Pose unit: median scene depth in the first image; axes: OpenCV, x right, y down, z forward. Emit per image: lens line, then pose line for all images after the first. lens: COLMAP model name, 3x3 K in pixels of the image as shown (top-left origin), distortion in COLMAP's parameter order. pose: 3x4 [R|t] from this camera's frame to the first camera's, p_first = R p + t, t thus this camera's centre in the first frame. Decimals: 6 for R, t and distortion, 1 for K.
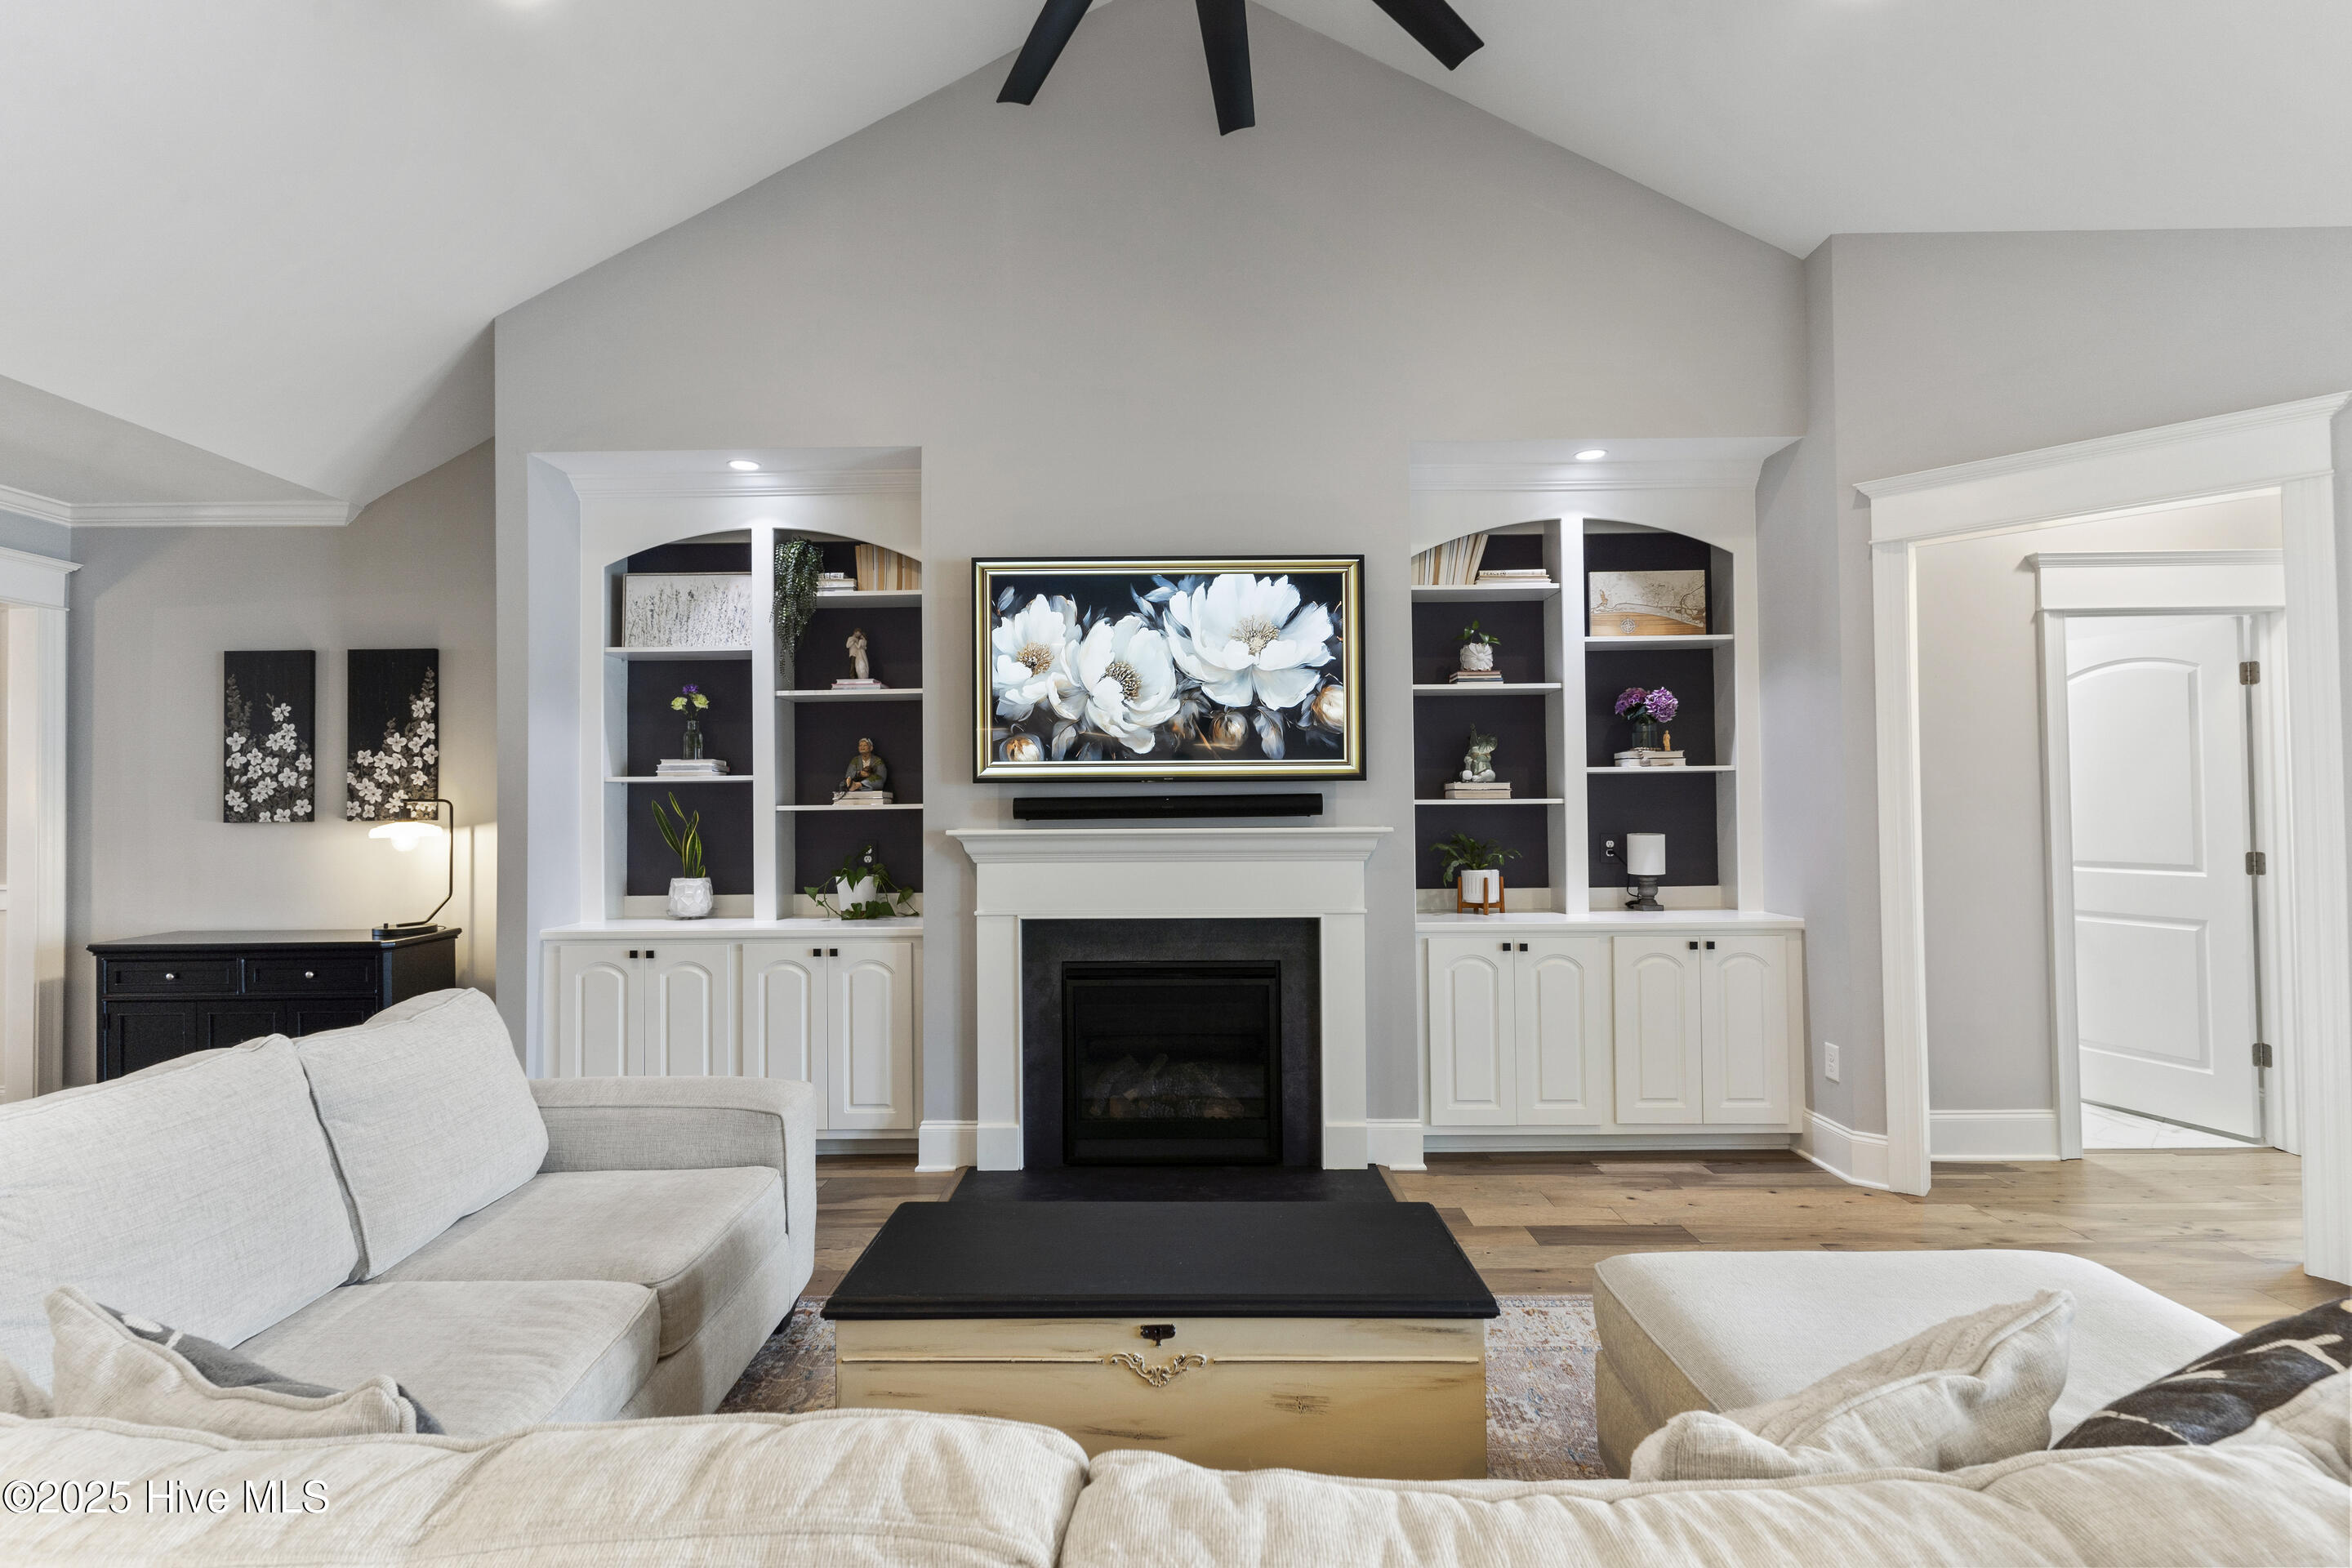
lens RADIAL K [[1118.1, 0, 1163.6], [0, 1118.1, 781.2], [0, 0, 1]] dist [0.000109, 0.000734]
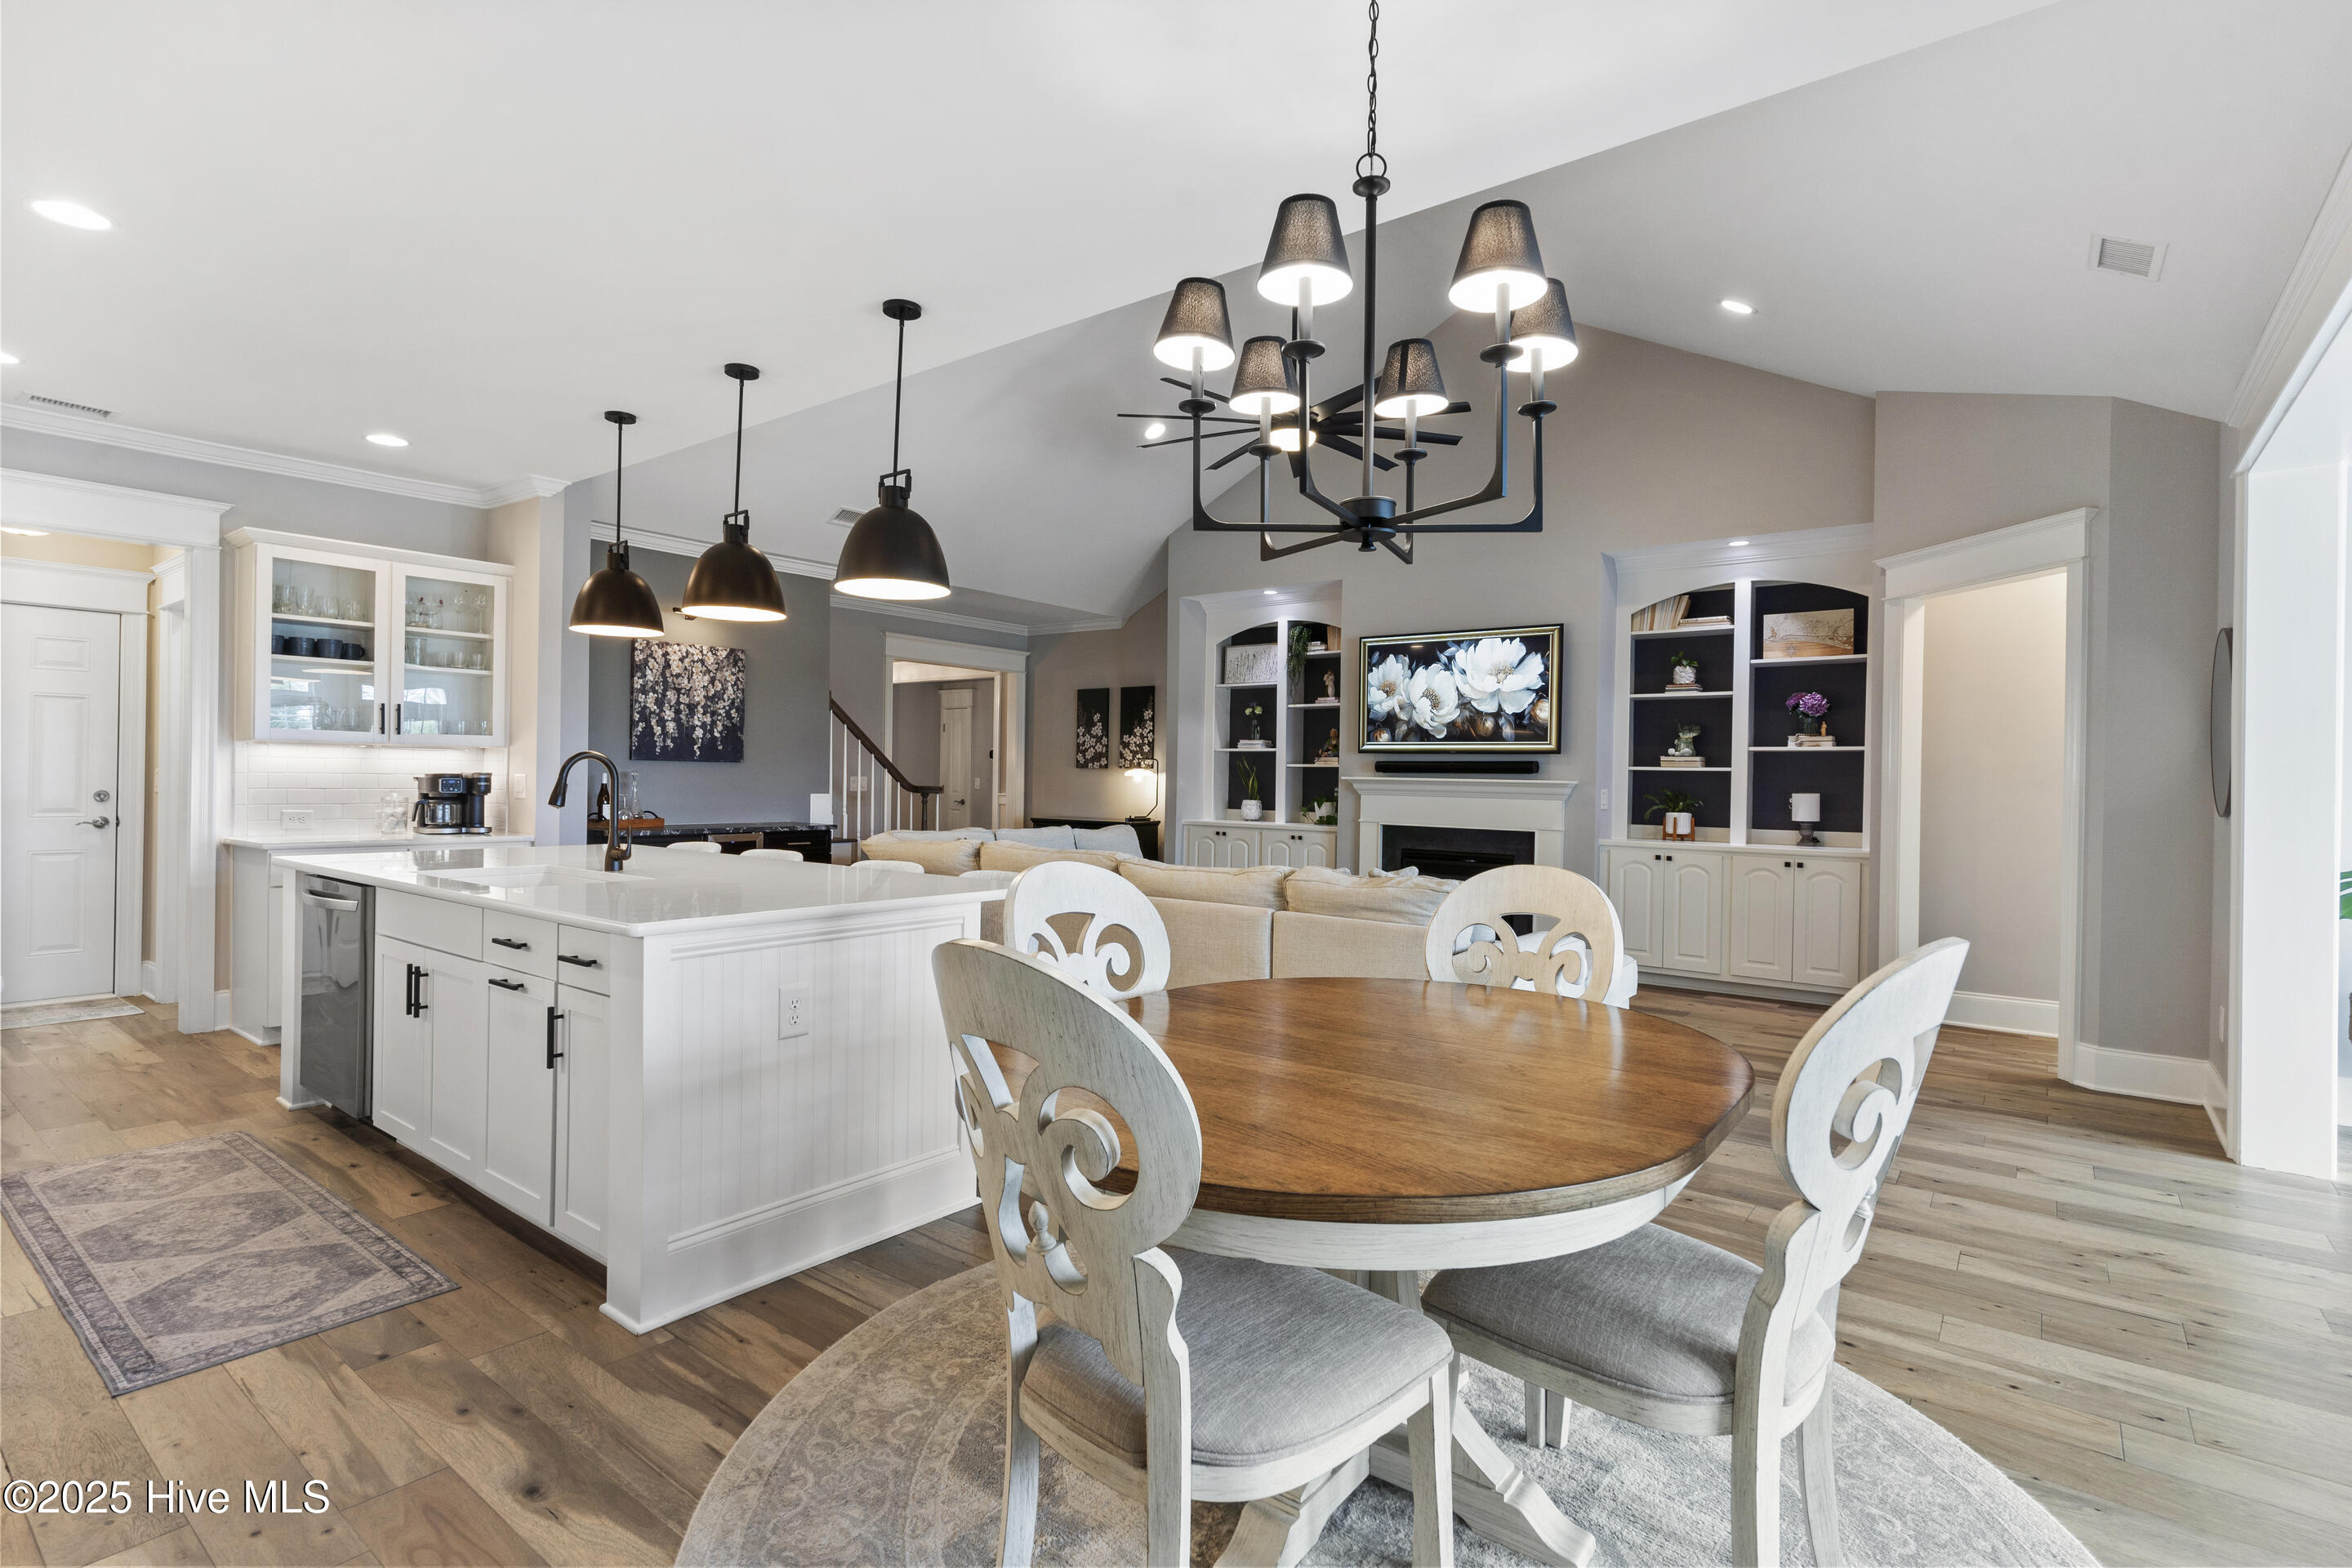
lens RADIAL K [[1118.1, 0, 1163.6], [0, 1118.1, 781.2], [0, 0, 1]] dist [0.000109, 0.000734]
pose [[0.792782, 0.025471, -0.608973, 0.716493], [-0.009974, 0.999535, 0.028822, -0.002248], [0.609424, -0.016776, 0.792667, -0.718921]]
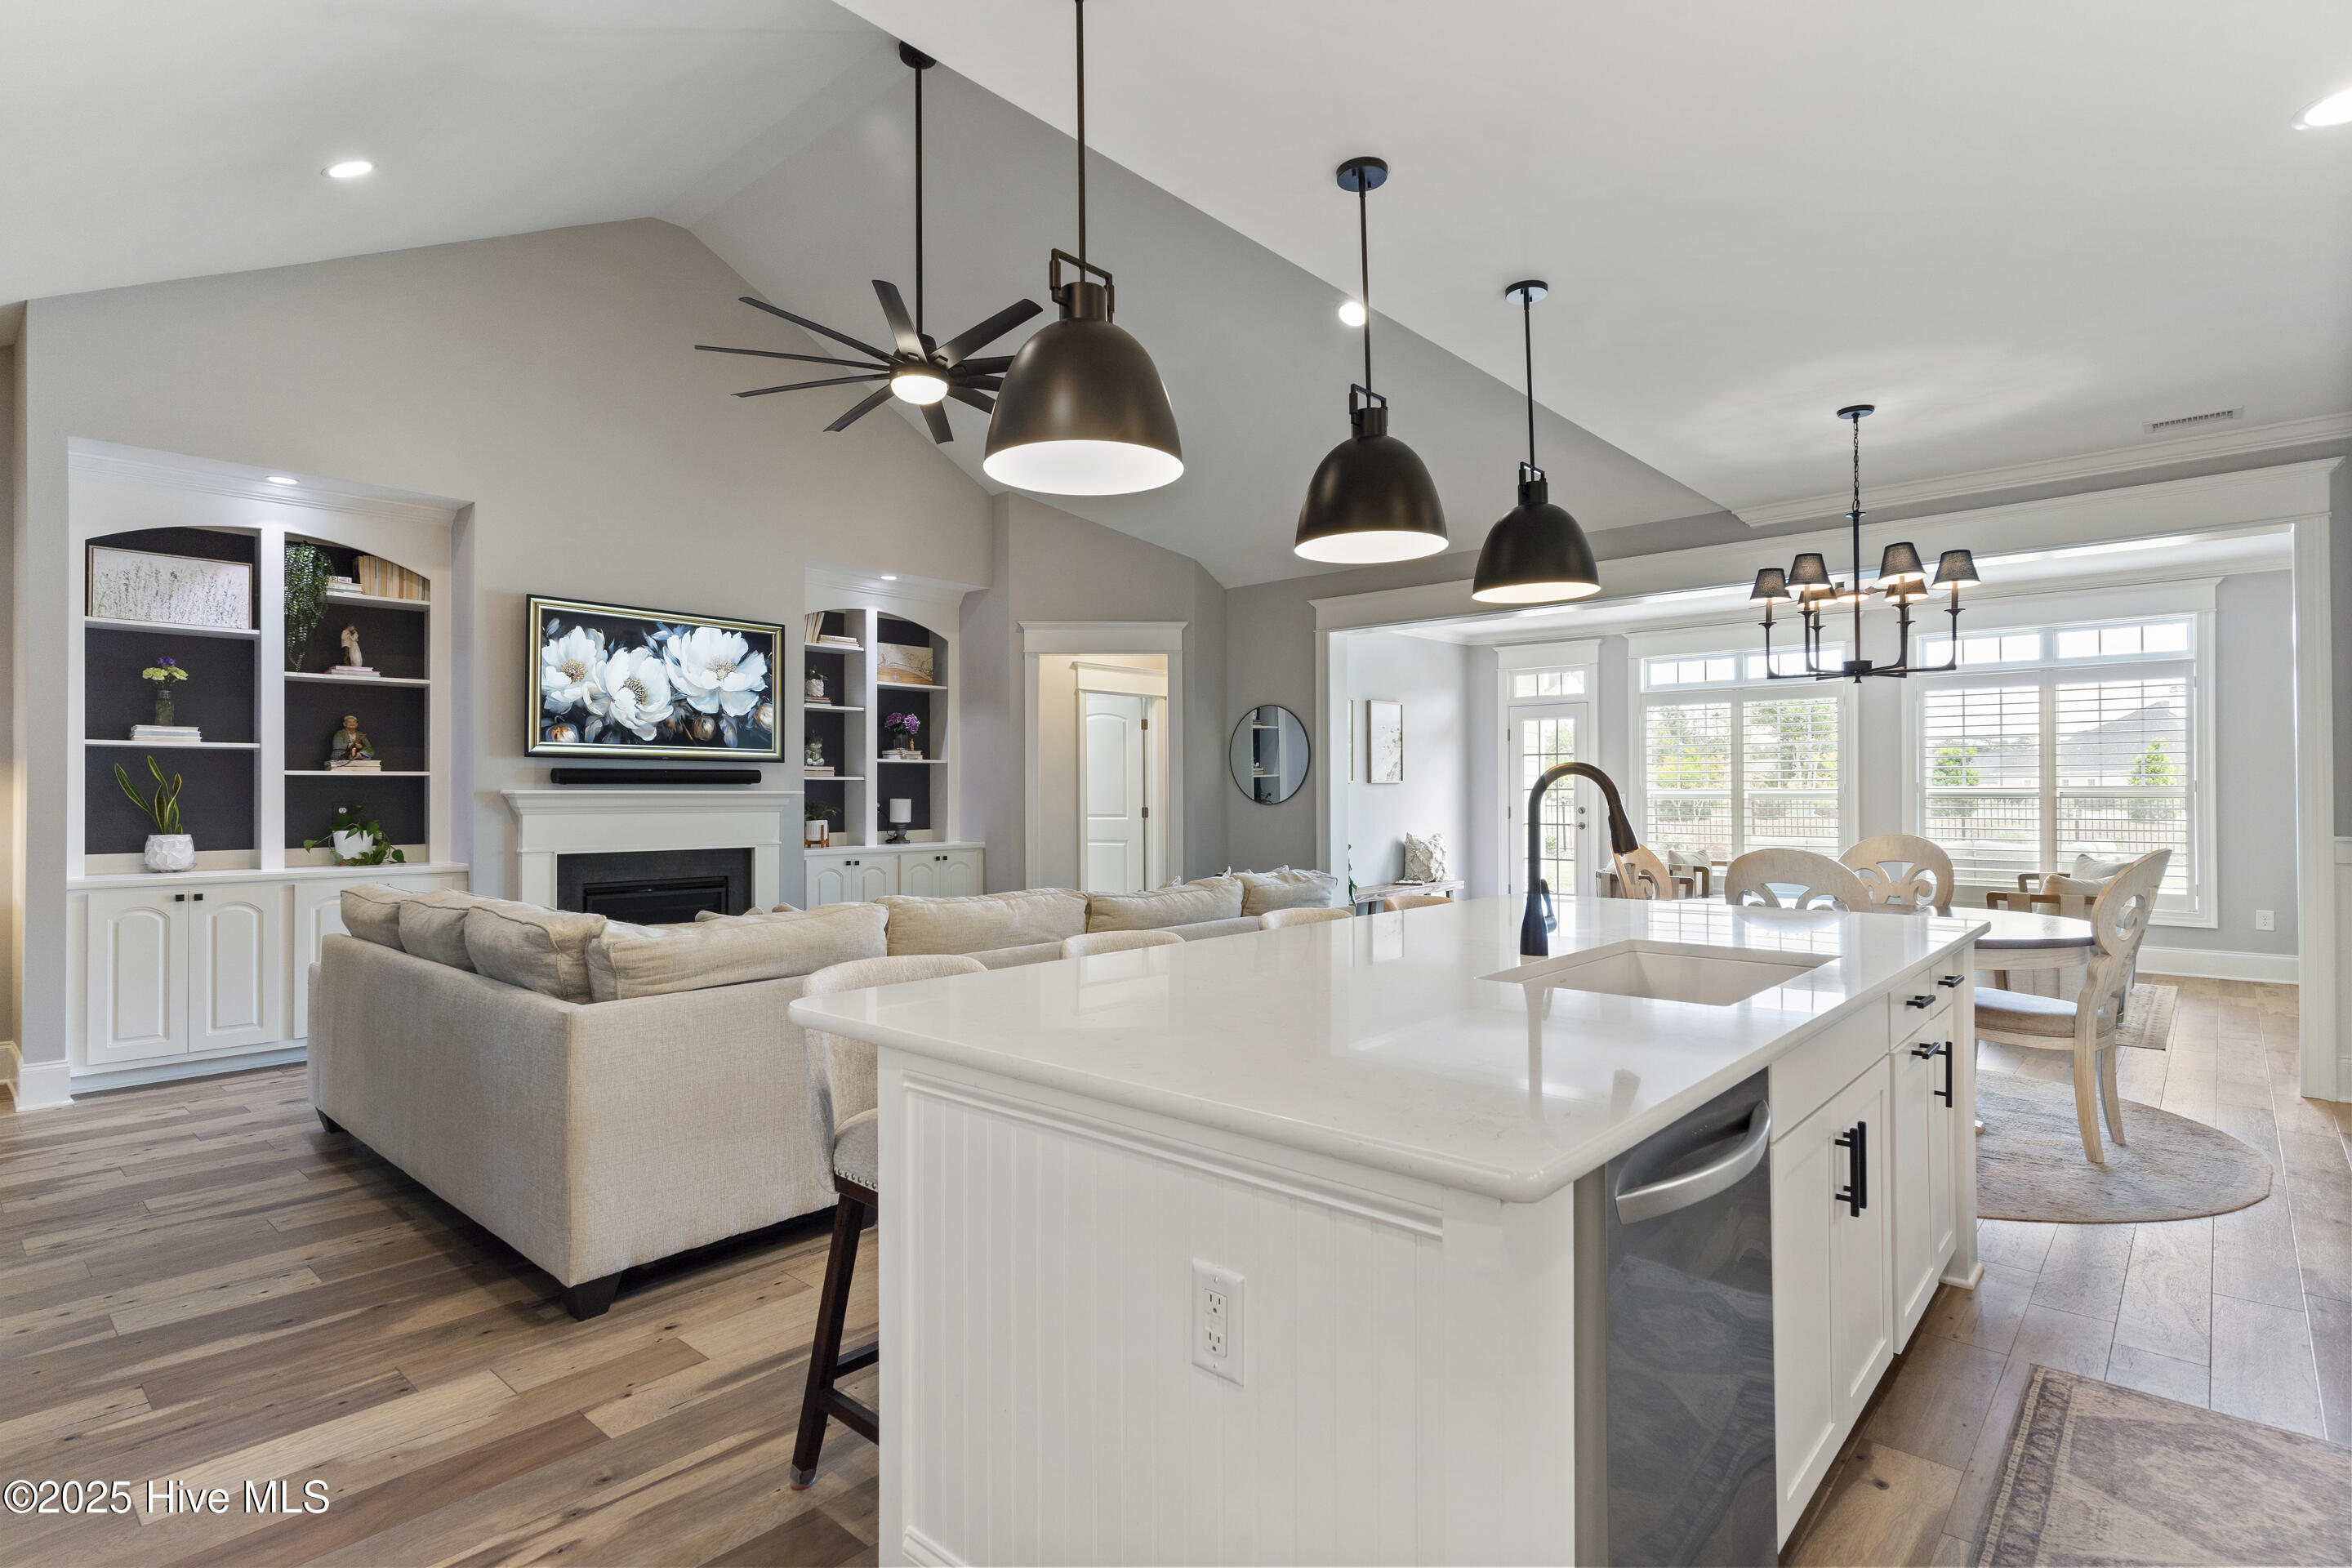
lens RADIAL K [[1164.5, 0, 1162.5], [0, 1164.5, 786.6], [0, 0, 1]] dist [0.000132, -0.000015]
pose [[0.663429, 0.012525, 0.748135, -0.695229], [-0.019699, 0.999806, 0.000730, 0.021187], [-0.747980, -0.015222, 0.663546, -0.525531]]
